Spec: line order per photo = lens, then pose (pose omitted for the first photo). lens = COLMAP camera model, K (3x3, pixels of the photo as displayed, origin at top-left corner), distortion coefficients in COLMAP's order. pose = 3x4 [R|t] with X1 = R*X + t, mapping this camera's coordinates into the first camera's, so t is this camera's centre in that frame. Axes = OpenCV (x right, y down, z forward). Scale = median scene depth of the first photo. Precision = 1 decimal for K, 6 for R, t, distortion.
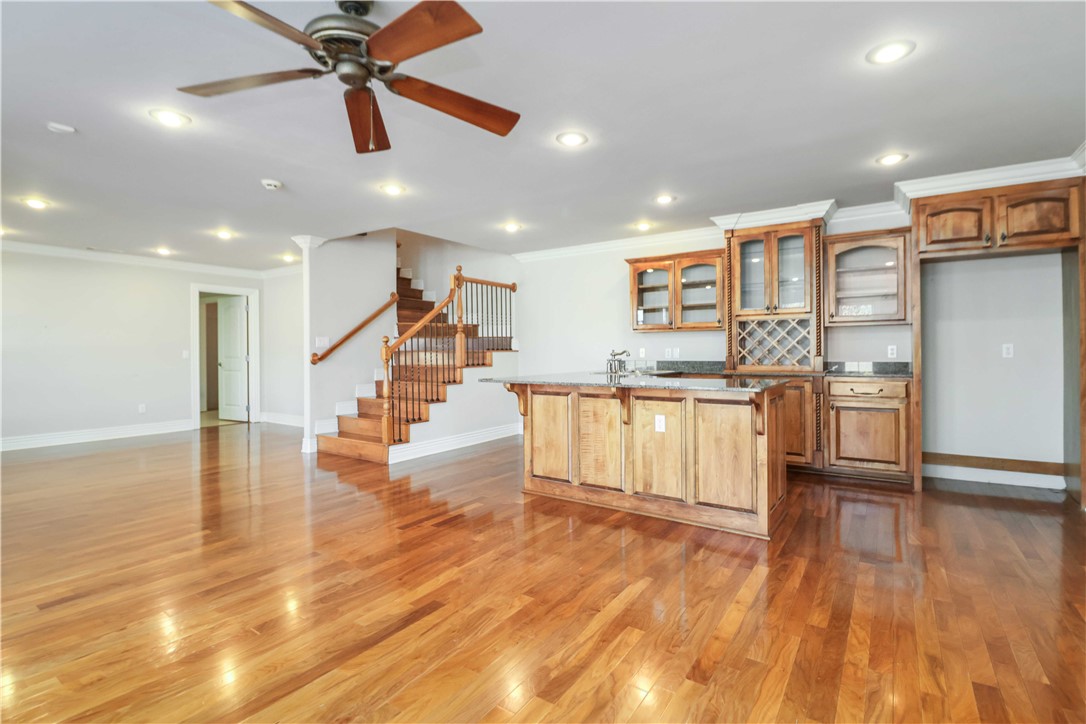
lens RADIAL K [[518.3, 0, 550.2], [0, 518.3, 351.7], [0, 0, 1]] dist [-0.011254, -0.008468]
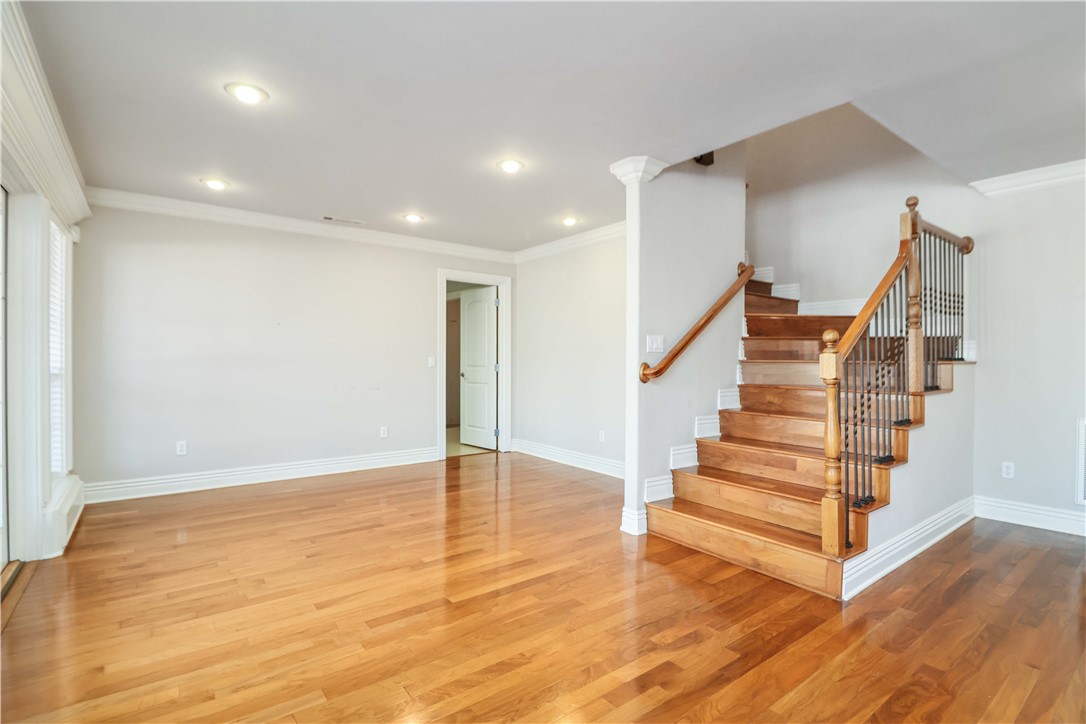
lens RADIAL K [[518.3, 0, 537.5], [0, 518.3, 360.8], [0, 0, 1]] dist [-0.011254, -0.008468]
pose [[0.939569, 0.009540, -0.342227, -0.347946], [-0.009026, 0.999954, 0.003094, -0.000554], [0.342241, 0.000182, 0.939612, 0.387288]]
